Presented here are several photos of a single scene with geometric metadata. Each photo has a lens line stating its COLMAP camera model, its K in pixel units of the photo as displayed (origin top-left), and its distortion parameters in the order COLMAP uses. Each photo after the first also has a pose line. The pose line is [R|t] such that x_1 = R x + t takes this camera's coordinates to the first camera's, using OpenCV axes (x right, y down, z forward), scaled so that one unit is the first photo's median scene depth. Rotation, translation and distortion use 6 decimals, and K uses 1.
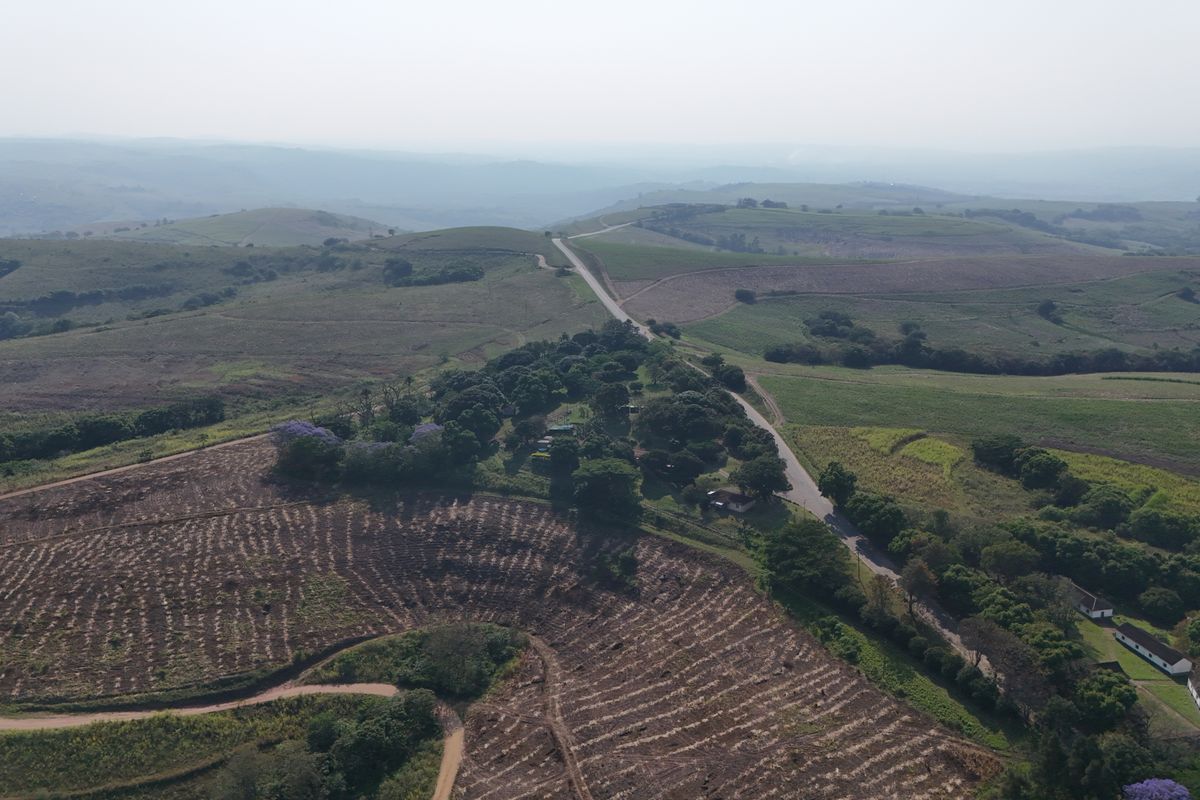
lens RADIAL K [[1076.2, 0, 600.0], [0, 1076.2, 400.0], [0, 0, 1]] dist [0.037957, -0.003916]
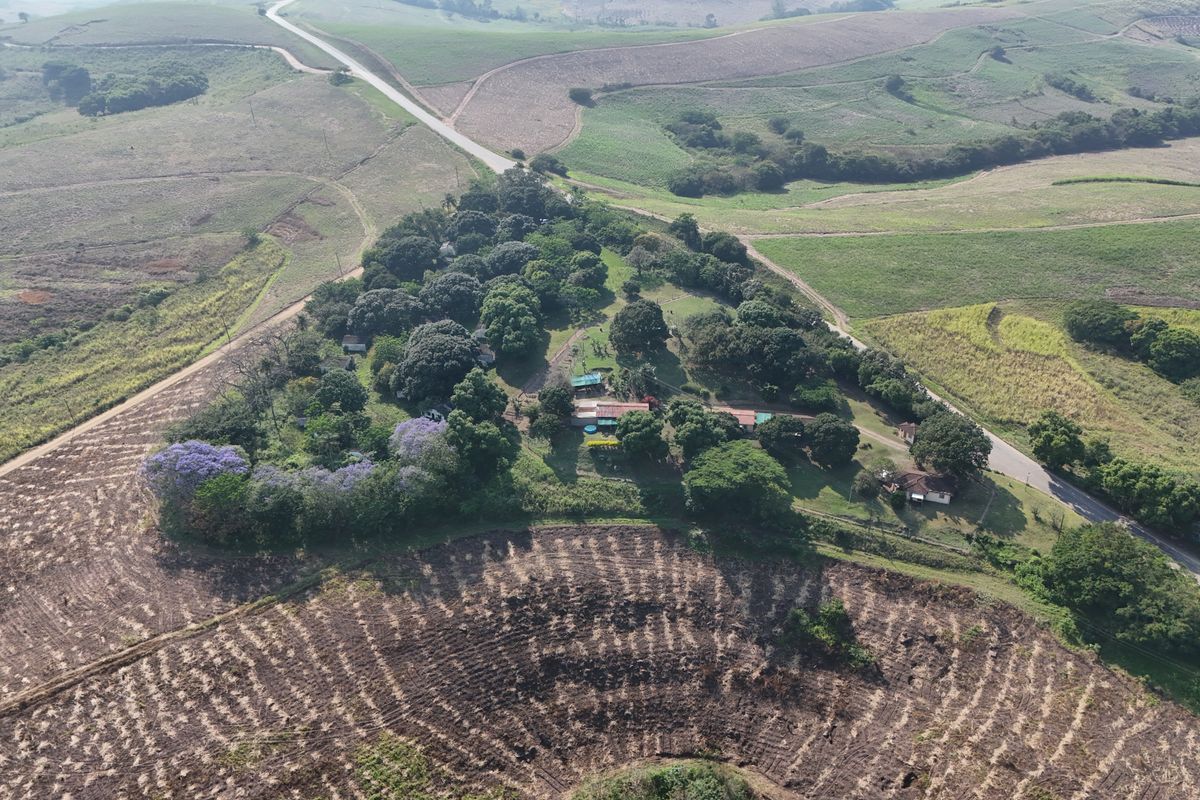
lens RADIAL K [[1076.2, 0, 600.0], [0, 1076.2, 400.0], [0, 0, 1]] dist [0.037957, -0.003916]
pose [[0.937330, -0.162007, 0.308489, -0.343906], [0.086721, 0.965946, 0.243779, -0.182896], [-0.337478, -0.201749, 0.919460, 0.524400]]
